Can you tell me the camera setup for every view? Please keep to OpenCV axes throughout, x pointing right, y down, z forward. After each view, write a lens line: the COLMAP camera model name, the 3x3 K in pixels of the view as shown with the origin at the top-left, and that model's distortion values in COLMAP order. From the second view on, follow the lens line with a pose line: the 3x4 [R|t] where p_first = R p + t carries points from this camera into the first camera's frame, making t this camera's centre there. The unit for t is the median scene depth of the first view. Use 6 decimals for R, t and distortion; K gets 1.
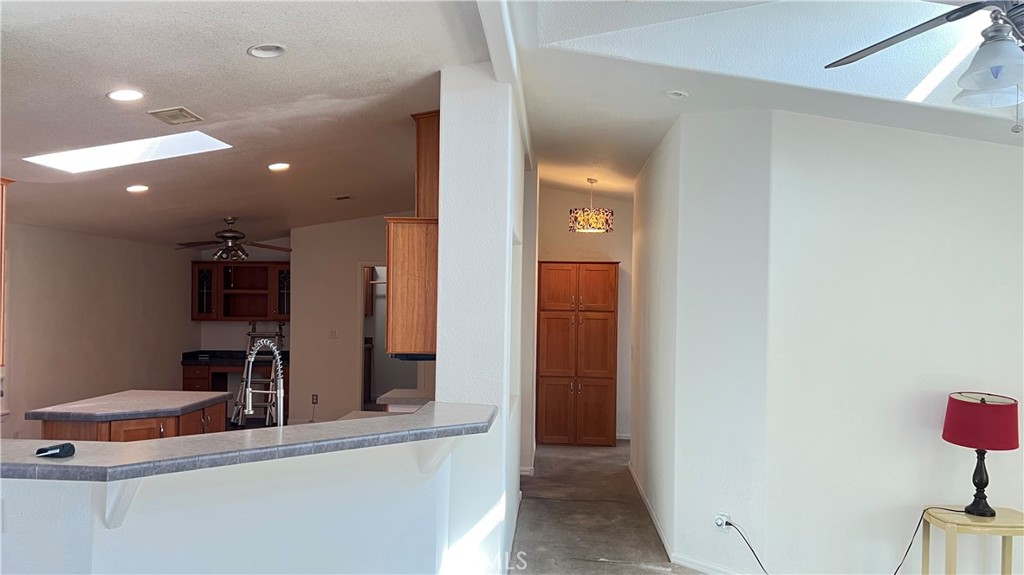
lens RADIAL K [[777.0, 0, 499.0], [0, 777.0, 291.0], [0, 0, 1]] dist [0.080553, -0.093514]
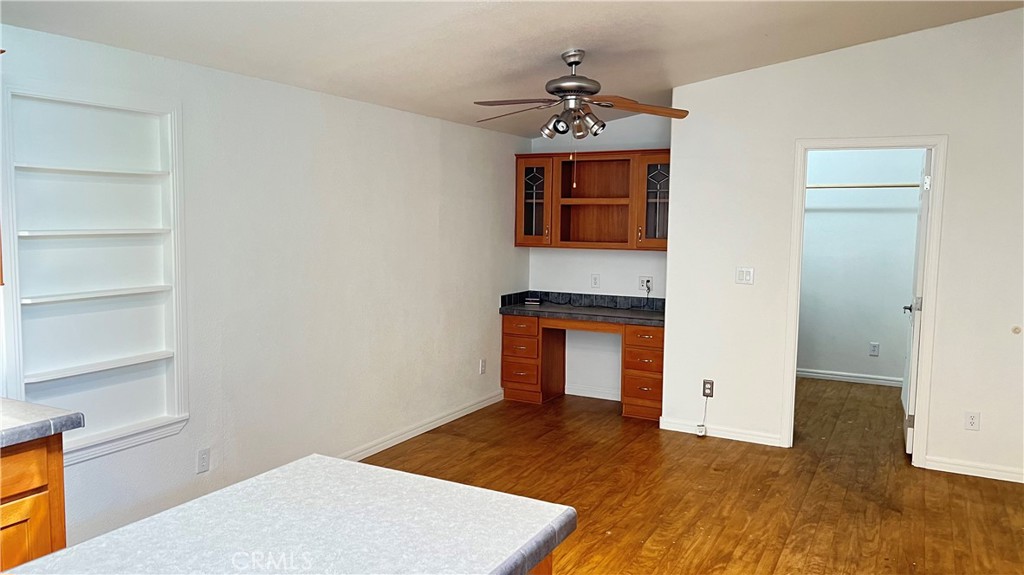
lens RADIAL K [[777.0, 0, 499.0], [0, 777.0, 291.0], [0, 0, 1]] dist [0.080553, -0.093514]
pose [[0.912649, 0.044363, -0.406330, -0.140216], [-0.002038, 0.994574, 0.104010, 0.007444], [0.408739, -0.094097, 0.907787, 0.406963]]
